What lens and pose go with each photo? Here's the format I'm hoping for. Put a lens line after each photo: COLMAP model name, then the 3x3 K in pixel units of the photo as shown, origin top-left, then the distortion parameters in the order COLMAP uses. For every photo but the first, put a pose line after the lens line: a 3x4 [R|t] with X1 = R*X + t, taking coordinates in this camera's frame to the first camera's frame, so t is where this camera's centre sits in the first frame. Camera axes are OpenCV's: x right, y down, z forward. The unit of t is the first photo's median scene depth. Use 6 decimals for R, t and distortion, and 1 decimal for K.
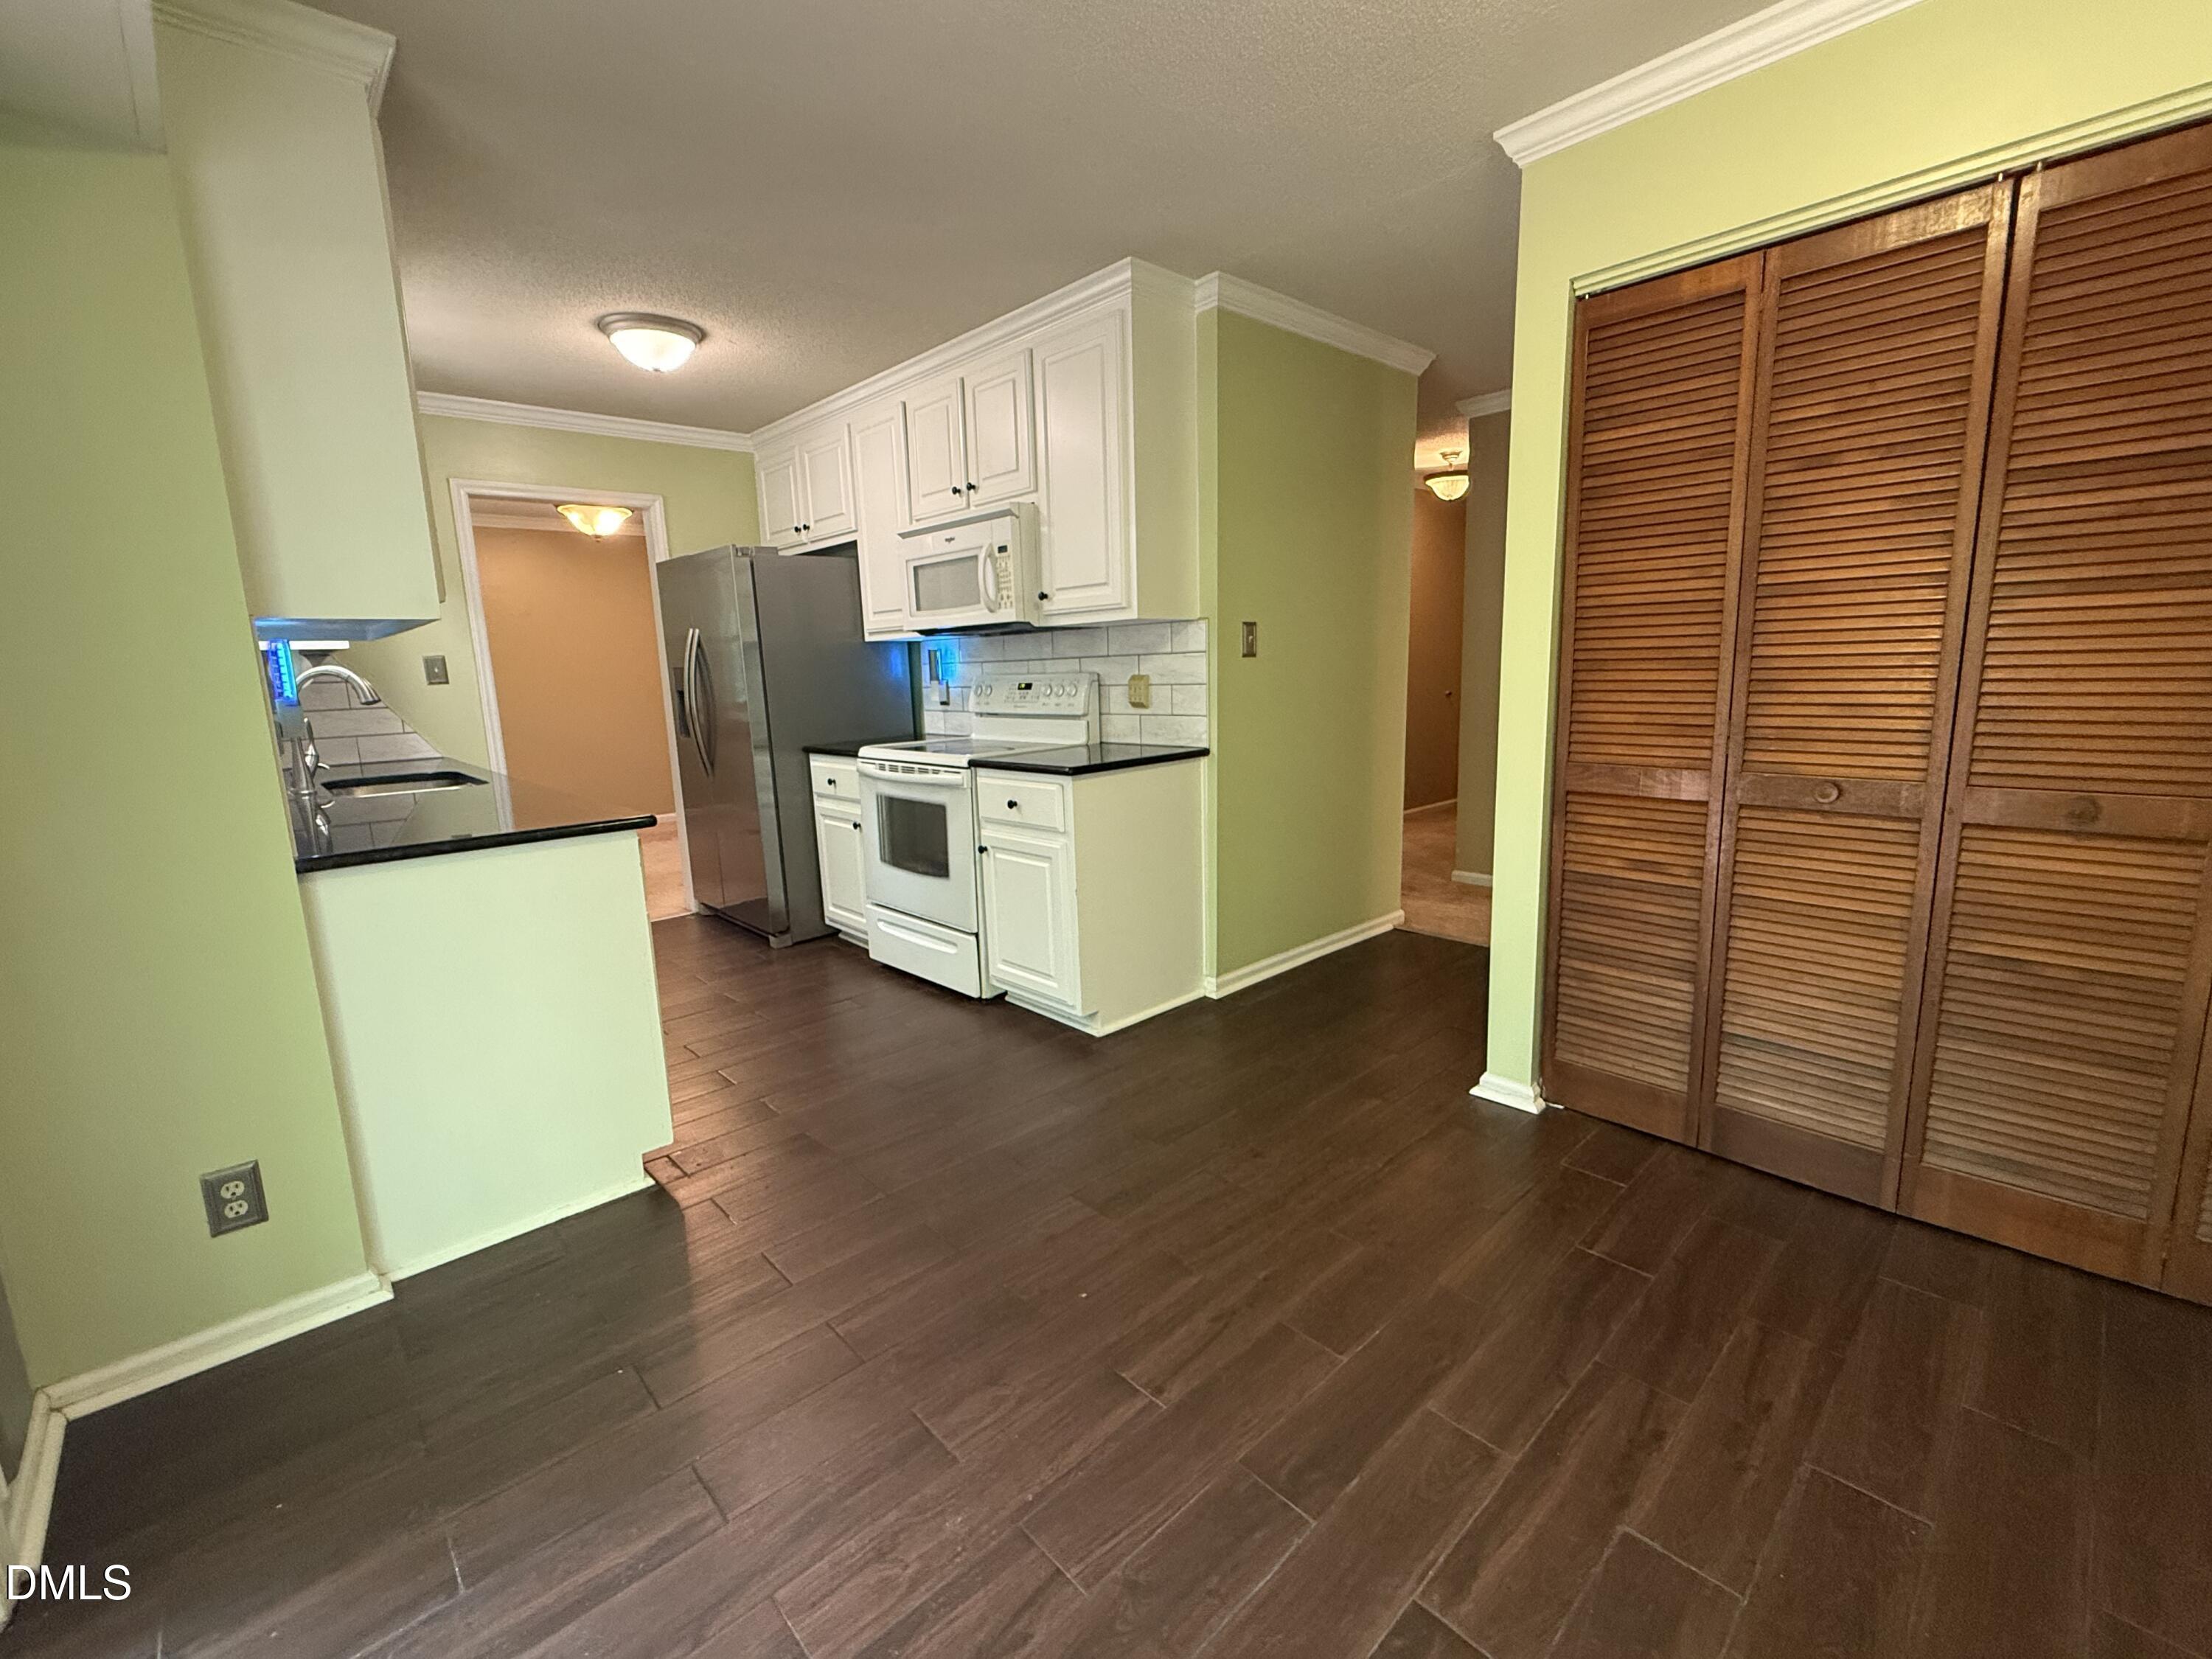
lens RADIAL K [[951.7, 0, 1106.1], [0, 951.7, 823.5], [0, 0, 1]] dist [-0.001233, -0.000224]
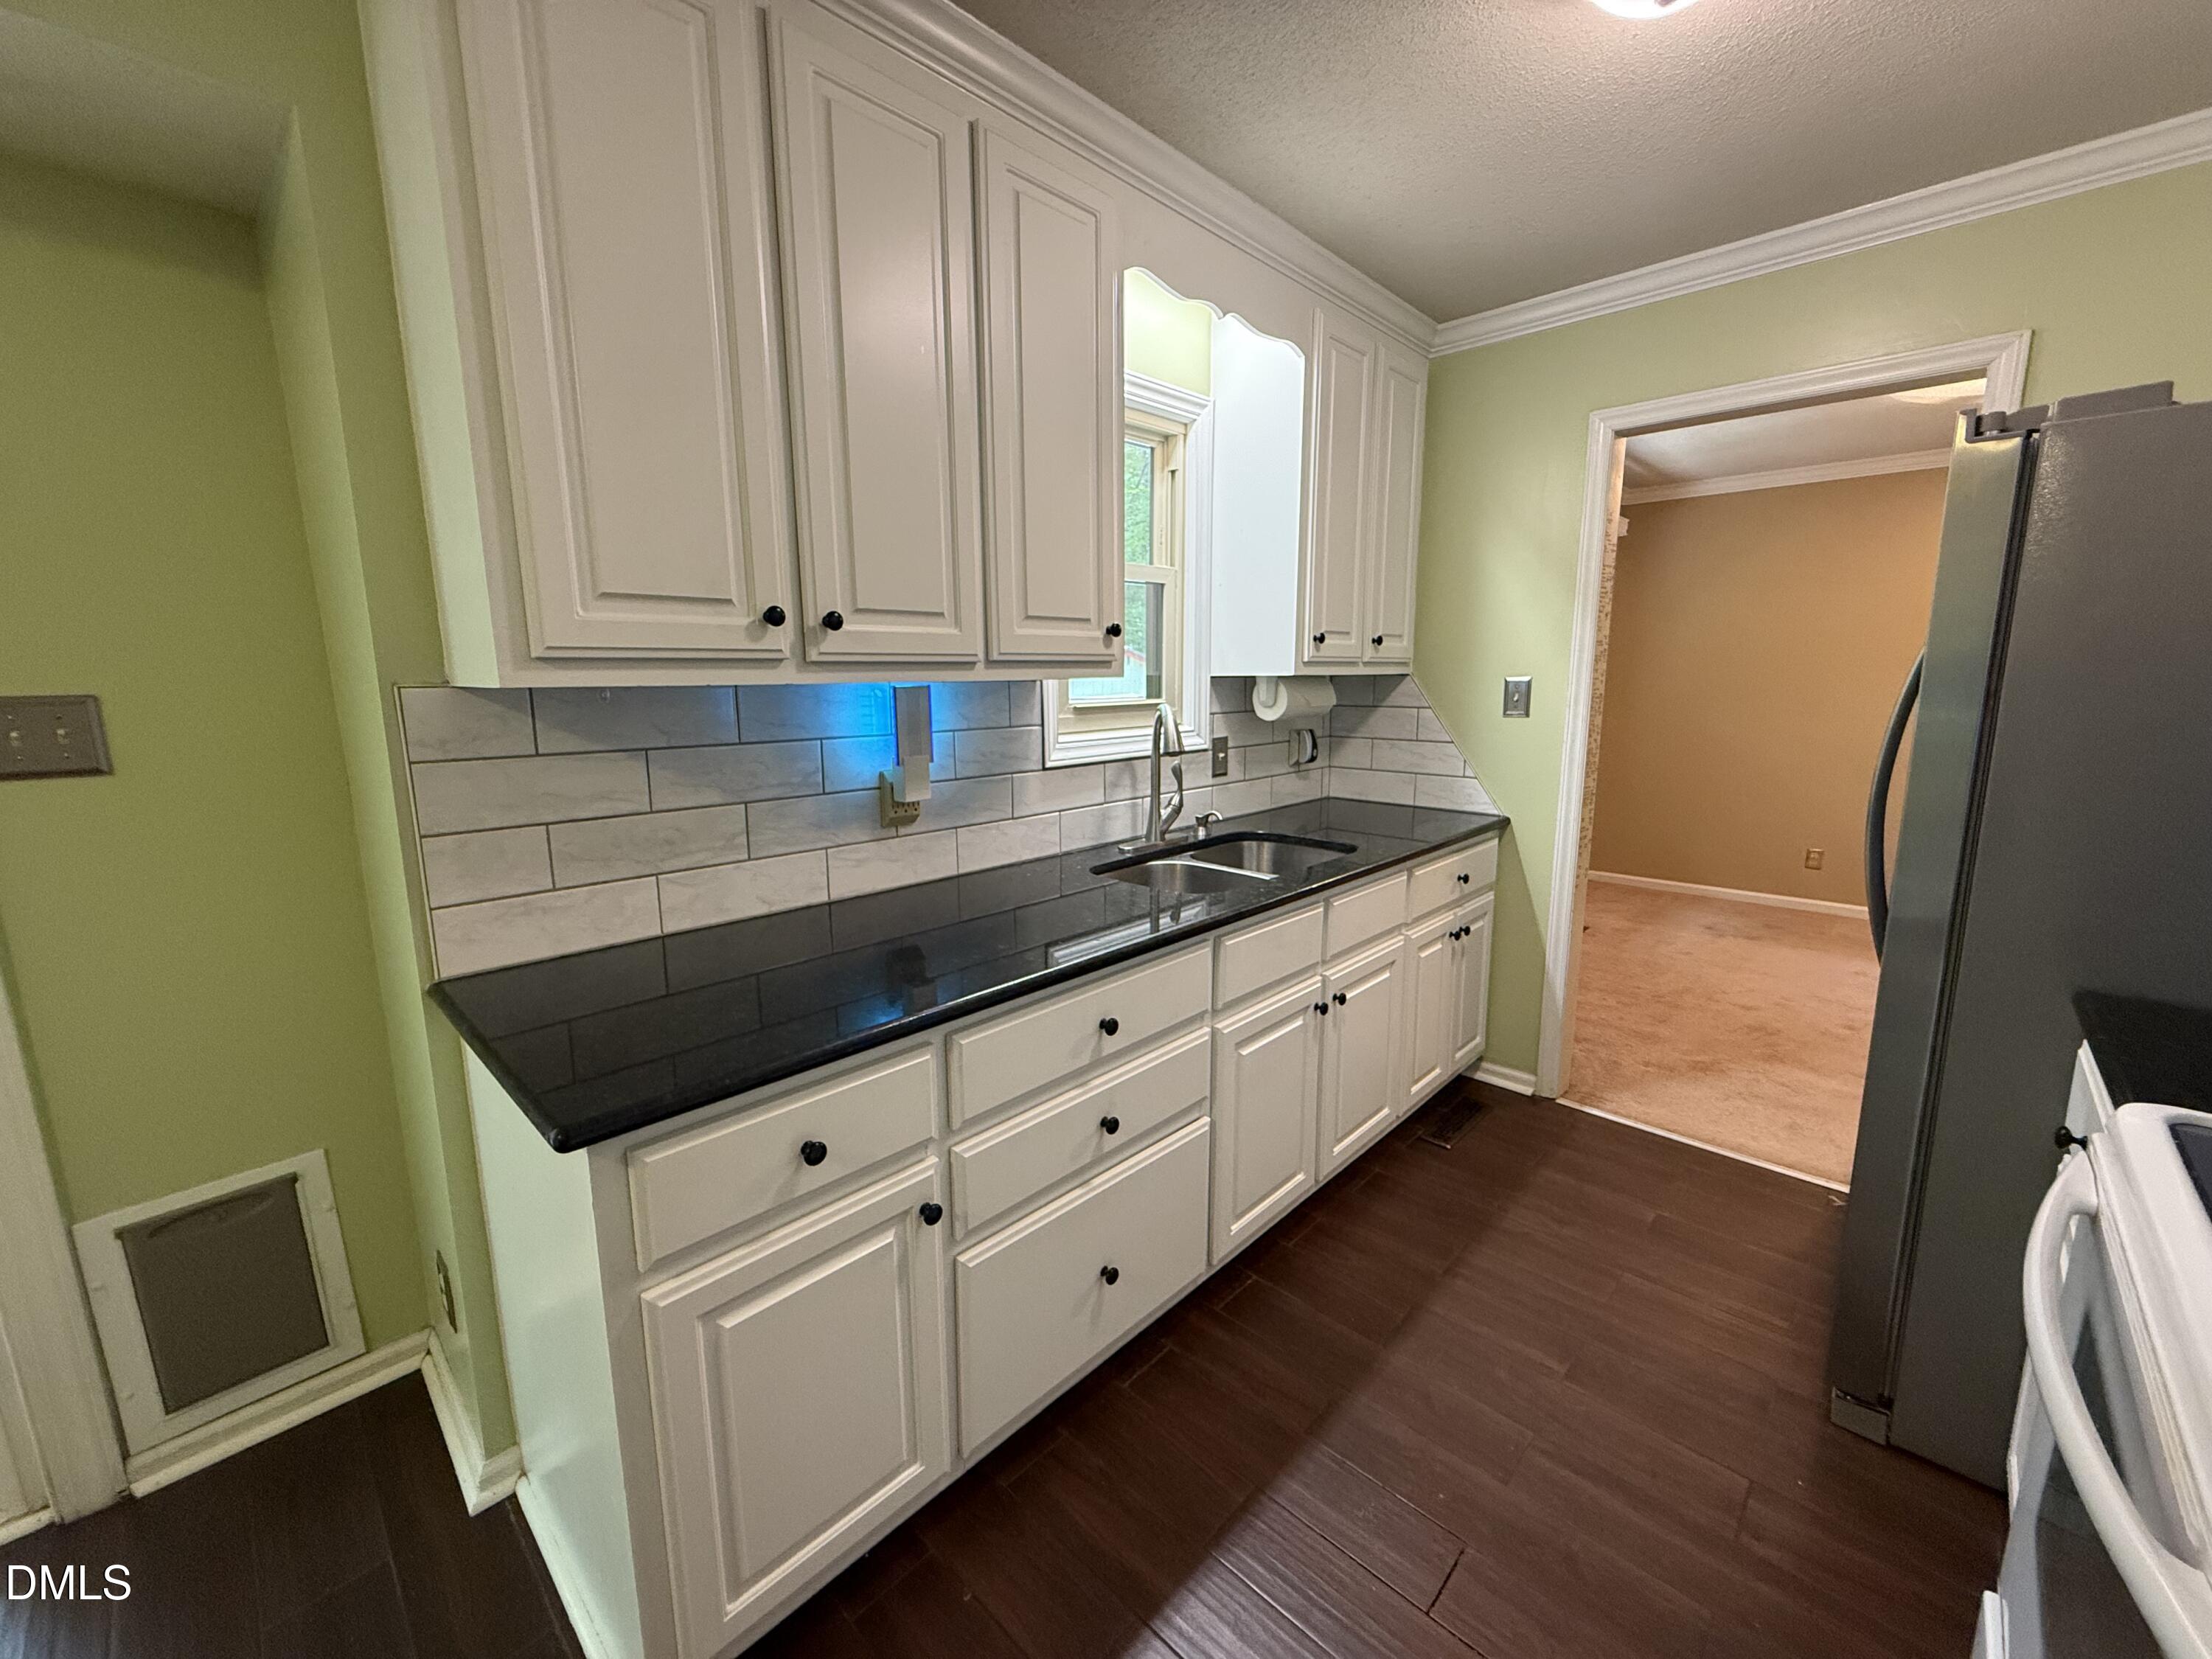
lens RADIAL K [[884.0, 0, 1096.4], [0, 884.0, 824.6], [0, 0, 1]] dist [0.001665, 0.000734]
pose [[0.055017, 0.203779, -0.977470, -0.053673], [-0.162691, 0.967700, 0.192585, -0.170422], [0.985142, 0.148431, 0.086393, 0.757318]]
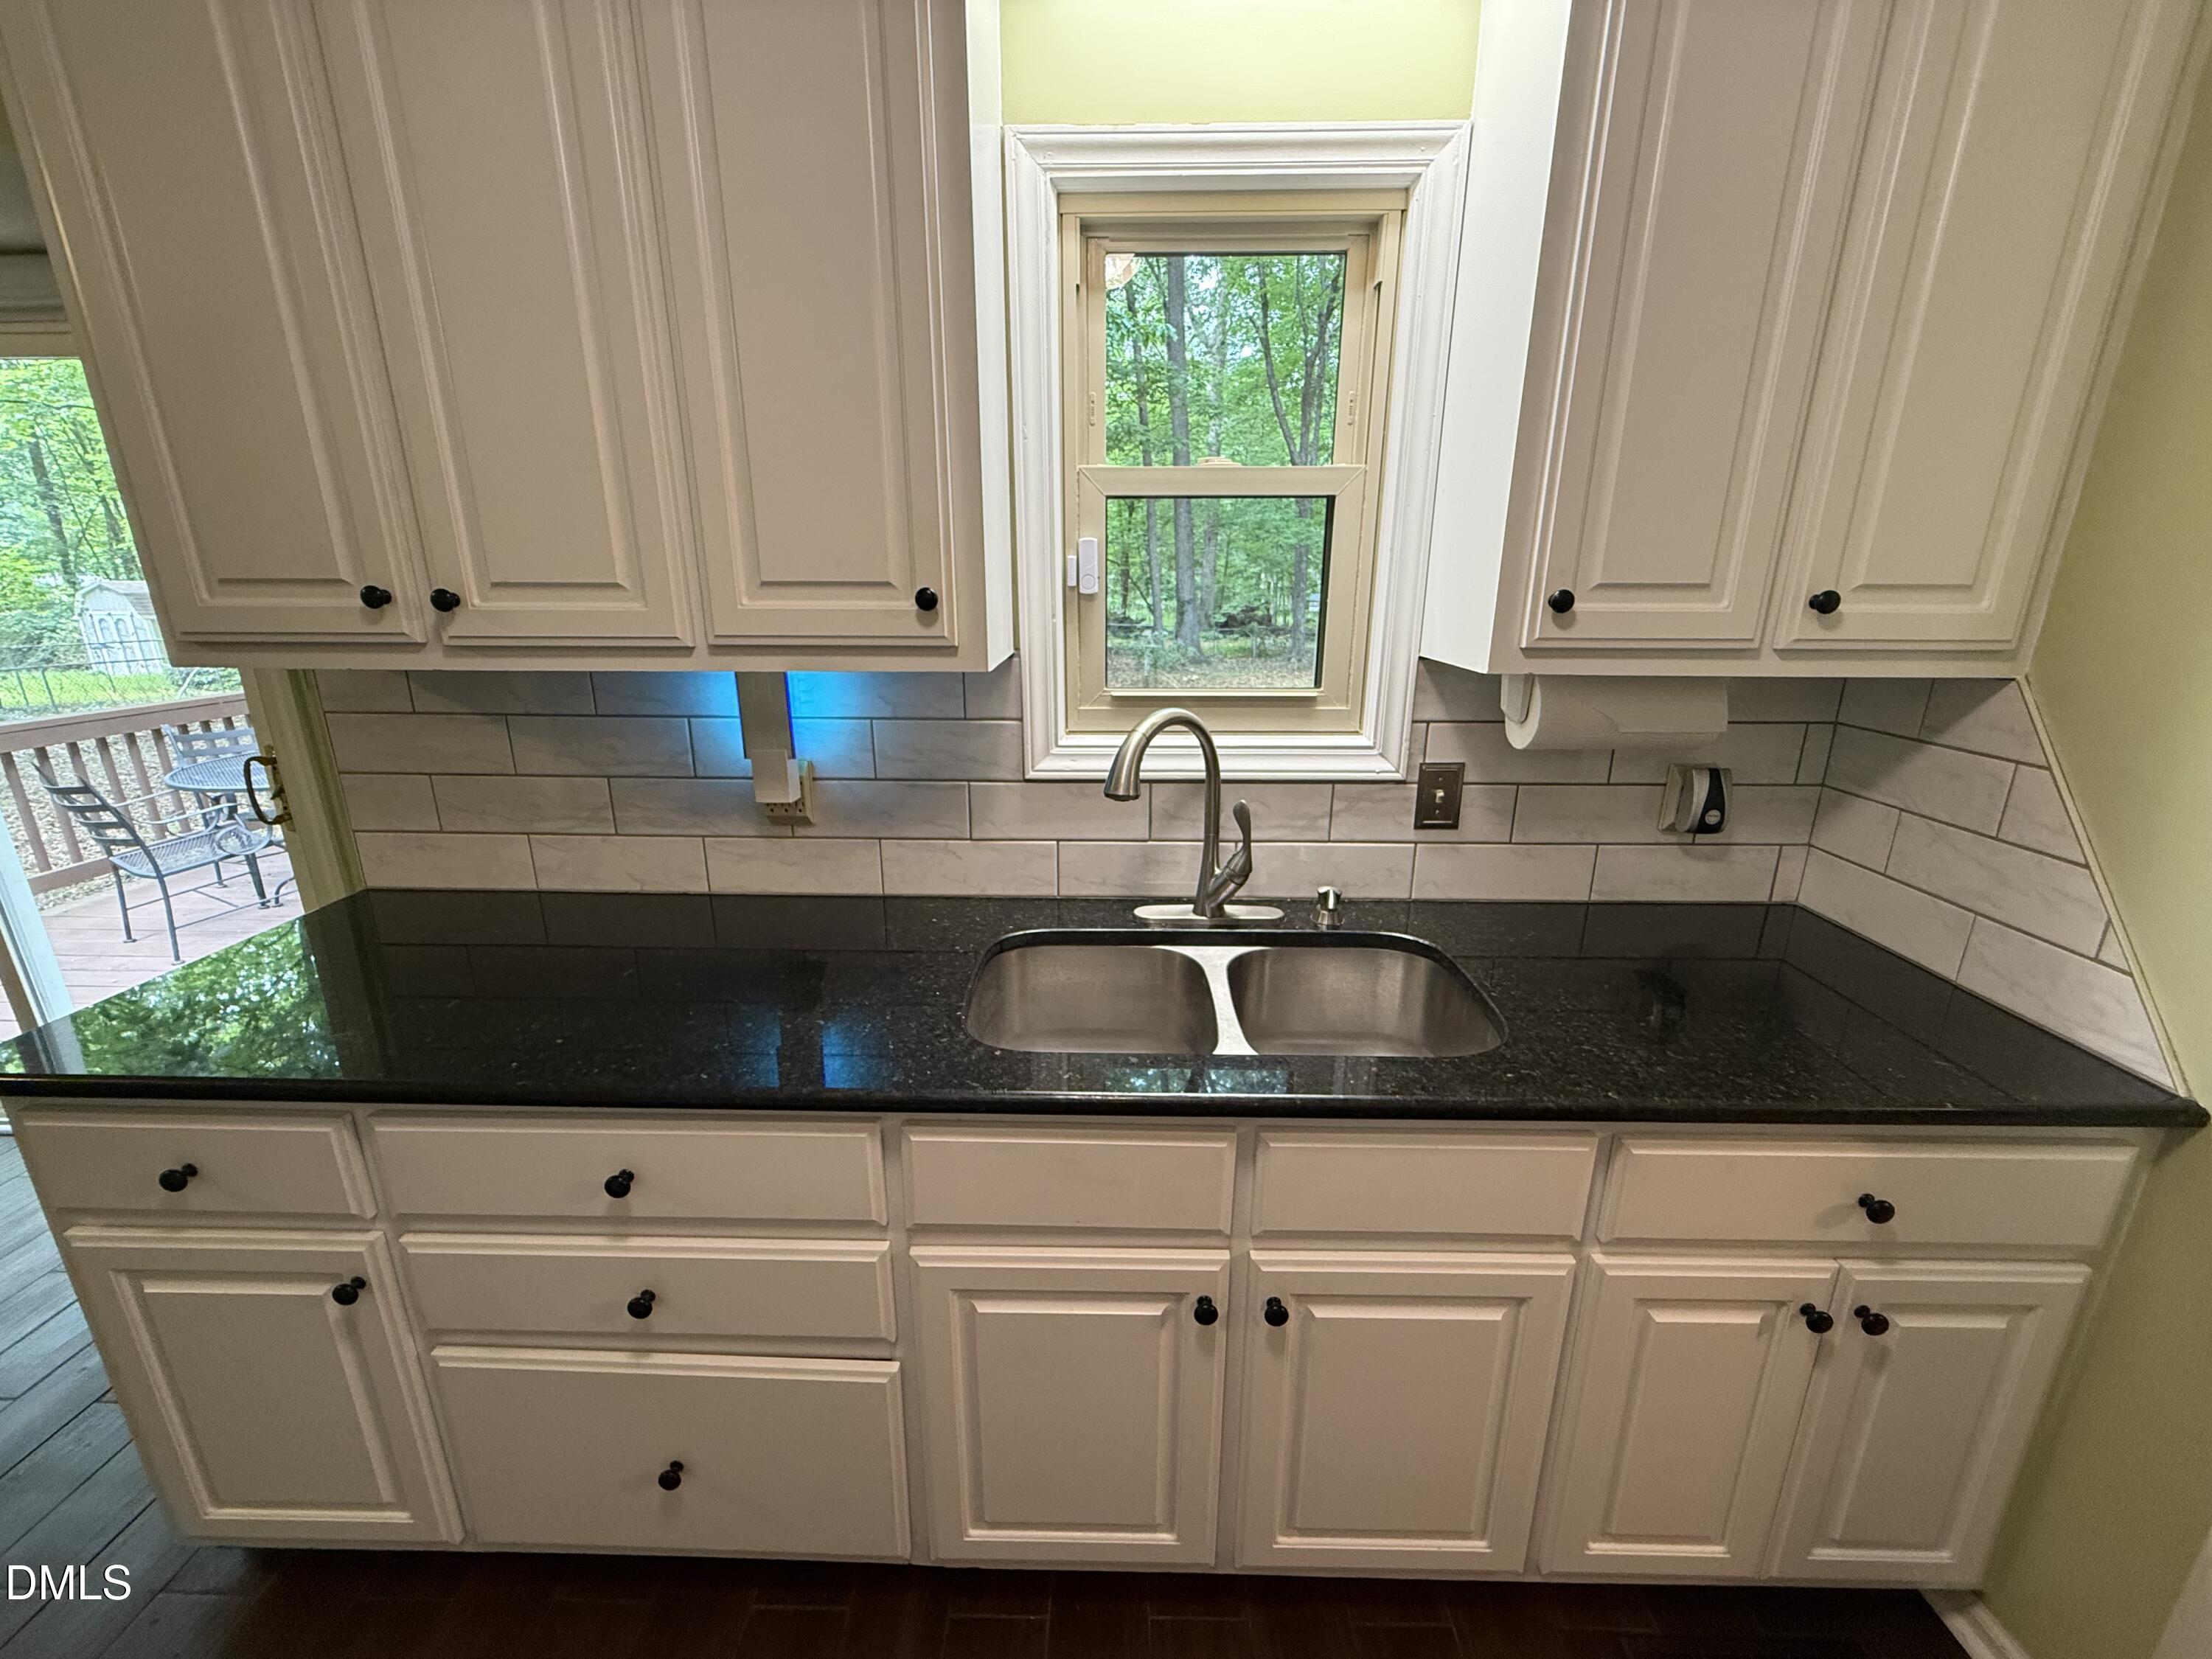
lens RADIAL K [[883.9, 0, 1103.0], [0, 883.9, 824.9], [0, 0, 1]] dist [-0.000191, 0.000150]
pose [[-0.693330, 0.231305, -0.682489, -0.397884], [-0.100977, 0.906558, 0.409825, -0.251463], [0.713510, 0.353060, -0.605187, 1.084607]]
